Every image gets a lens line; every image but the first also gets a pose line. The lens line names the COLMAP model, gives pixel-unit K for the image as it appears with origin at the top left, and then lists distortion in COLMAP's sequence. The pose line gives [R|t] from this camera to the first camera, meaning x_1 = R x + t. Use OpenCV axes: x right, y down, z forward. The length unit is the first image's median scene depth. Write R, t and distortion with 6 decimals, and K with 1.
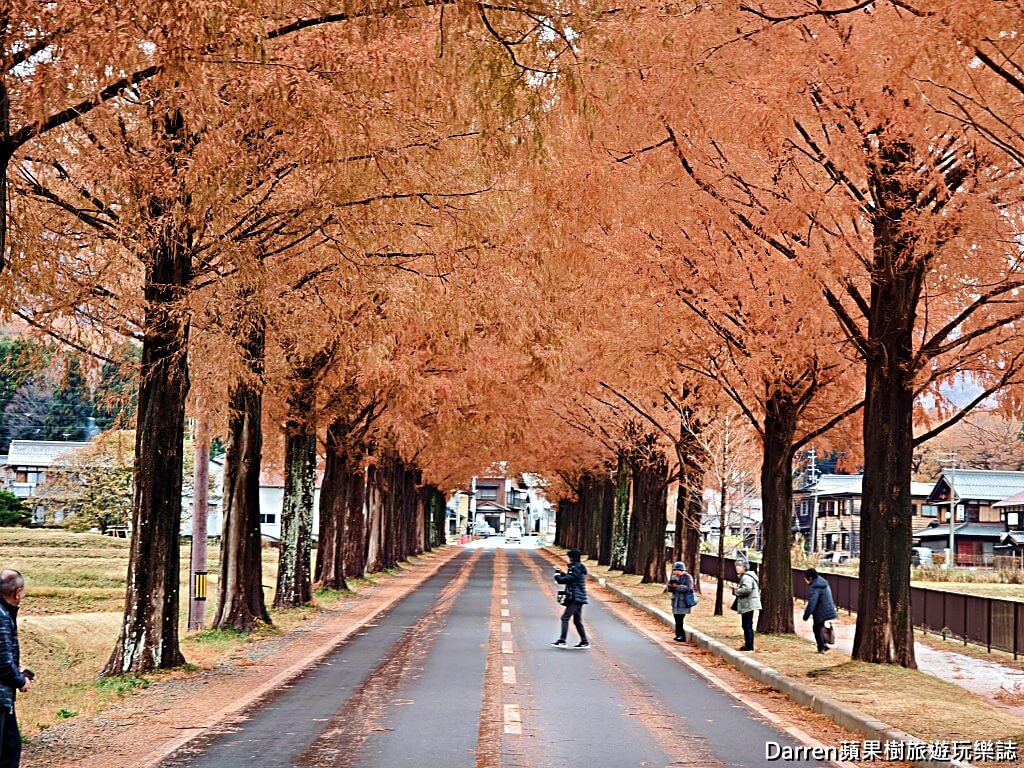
lens RADIAL K [[3039.8, 0, 512.0], [0, 3039.8, 384.0], [0, 0, 1]] dist [0.385939, -0.599469]
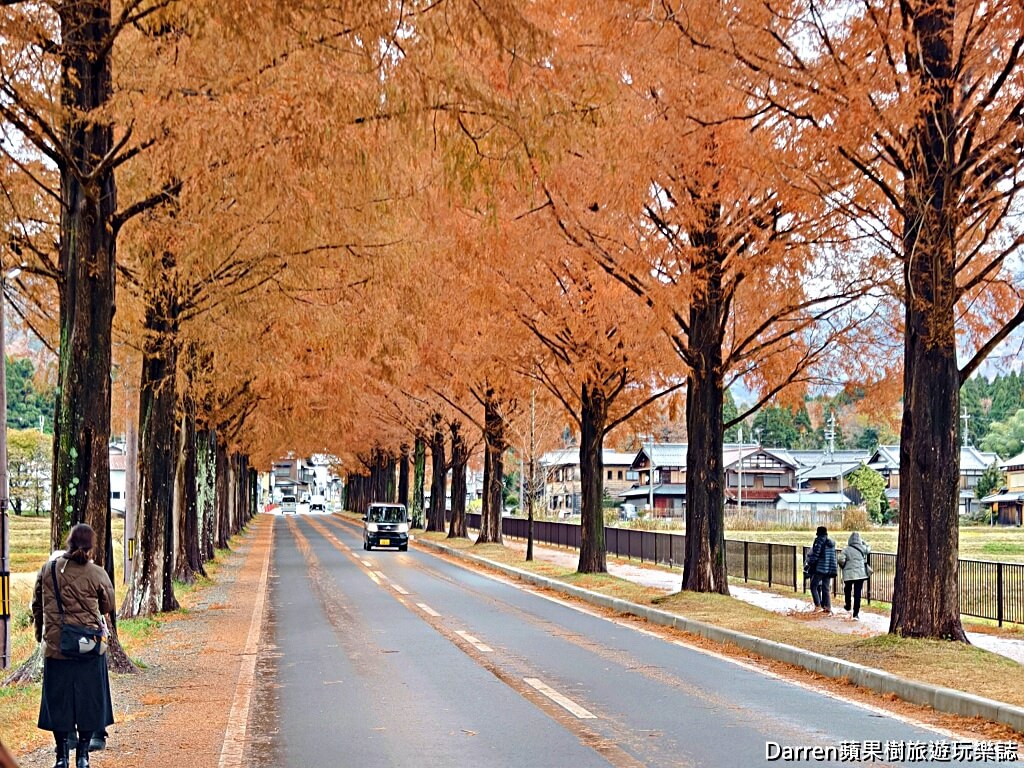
lens RADIAL K [[2402.5, 0, 496.7], [0, 2402.5, 380.0], [0, 0, 1]] dist [0.266215, -0.817597]
pose [[0.995662, -0.020054, 0.090860, -0.038396], [0.020086, 0.999798, 0.000564, -0.002359], [-0.090853, 0.001264, 0.995863, -0.024604]]
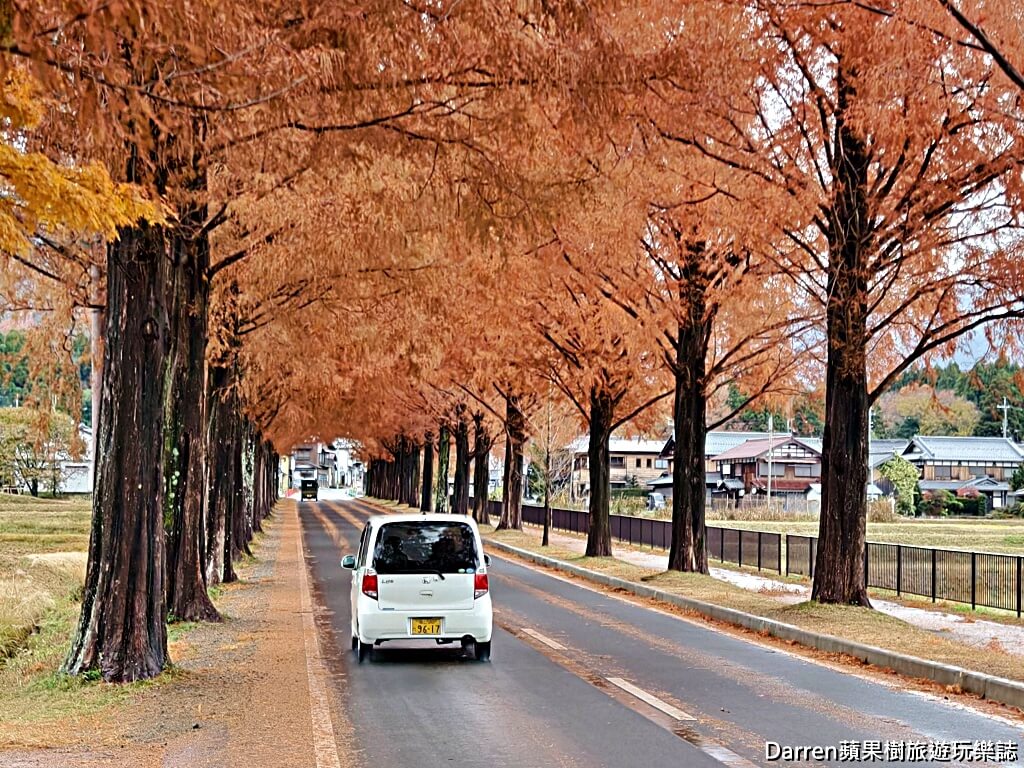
lens RADIAL K [[2580.0, 0, 512.0], [0, 2580.0, 384.0], [0, 0, 1]] dist [0.269968, -0.678648]
pose [[0.996359, -0.009877, 0.084685, -0.047428], [0.008990, 0.999901, 0.010860, -0.011680], [-0.084783, -0.010059, 0.996349, -0.181727]]
